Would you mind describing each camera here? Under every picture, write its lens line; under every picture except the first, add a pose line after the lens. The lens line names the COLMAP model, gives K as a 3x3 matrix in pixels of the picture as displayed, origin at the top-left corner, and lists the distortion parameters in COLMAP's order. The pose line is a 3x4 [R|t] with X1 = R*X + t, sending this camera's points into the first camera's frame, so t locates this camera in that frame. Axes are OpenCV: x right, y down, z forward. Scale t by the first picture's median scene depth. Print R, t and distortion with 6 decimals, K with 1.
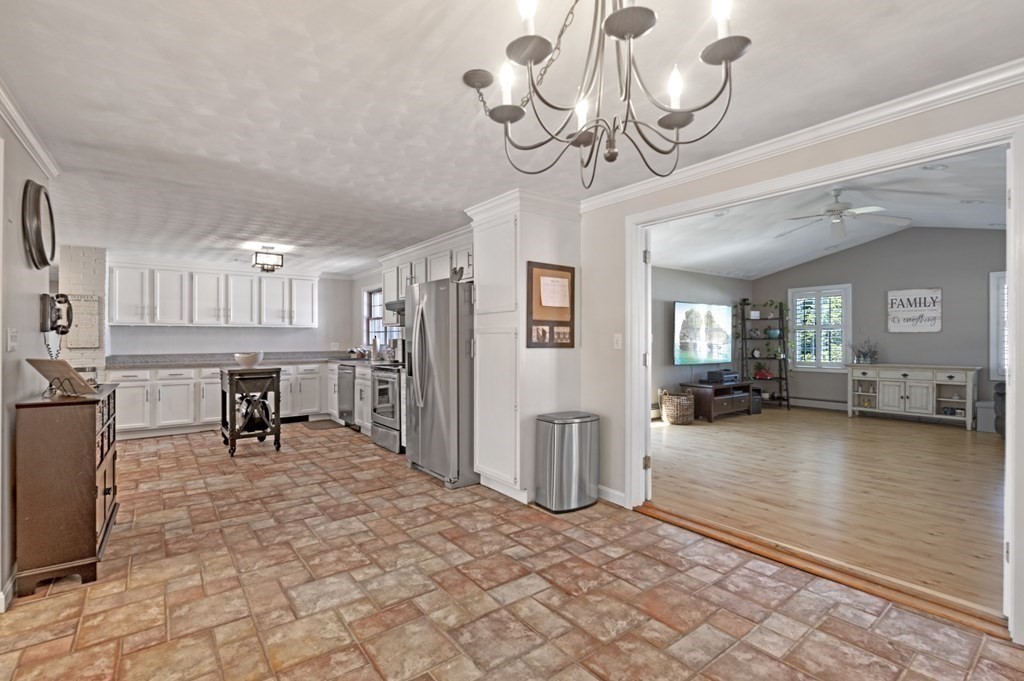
lens RADIAL K [[464.1, 0, 510.0], [0, 464.1, 340.7], [0, 0, 1]] dist [-0.009321, -0.000348]
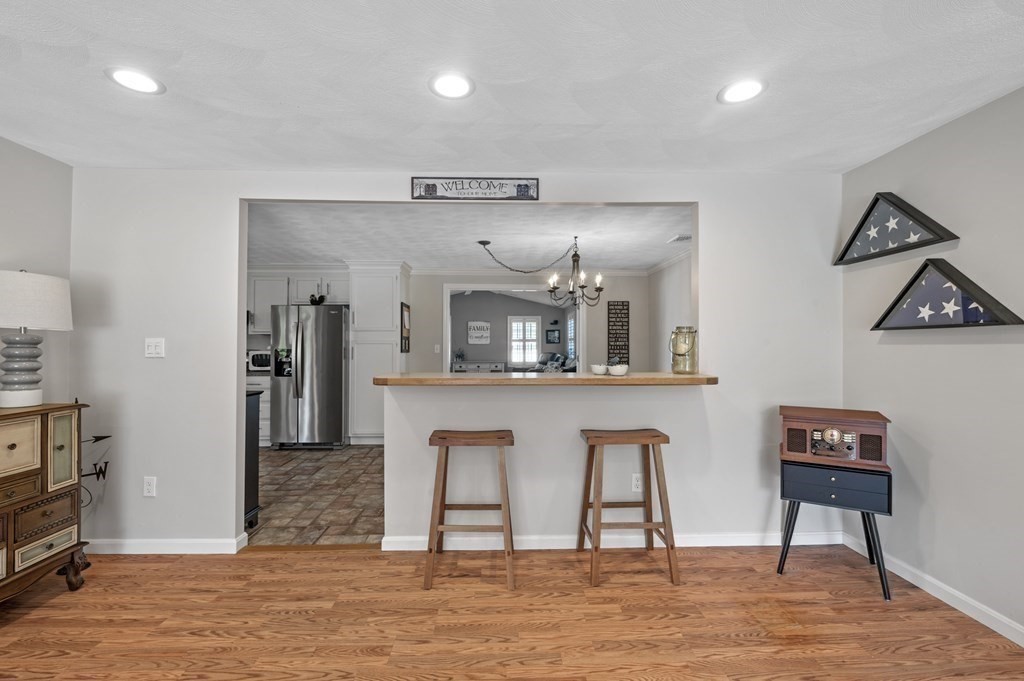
lens RADIAL K [[437.3, 0, 508.3], [0, 437.3, 345.9], [0, 0, 1]] dist [-0.000286, 0.000040]
pose [[0.565075, 0.007443, 0.825006, -1.281444], [-0.005675, 0.999971, -0.005134, -0.004866], [-0.825020, -0.001781, 0.565100, -0.287766]]
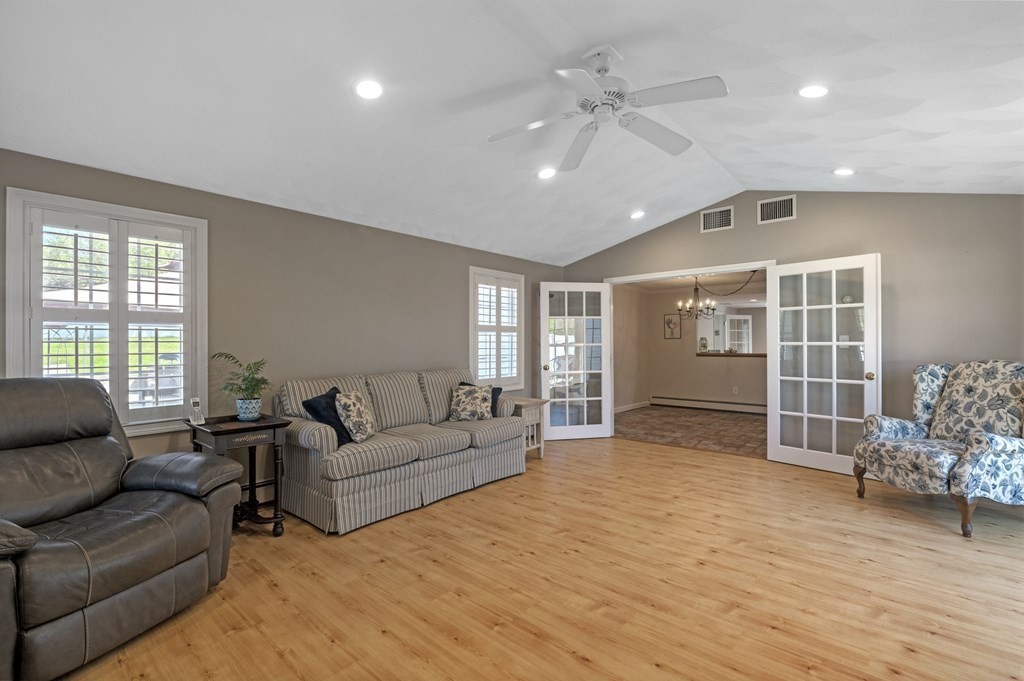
lens RADIAL K [[464.1, 0, 513.4], [0, 464.1, 339.5], [0, 0, 1]] dist [-0.009321, -0.000348]
pose [[-0.976025, 0.005629, -0.217588, 2.074121], [0.006100, 0.999980, -0.001494, -0.029514], [0.217575, -0.002786, -0.976040, 3.360068]]
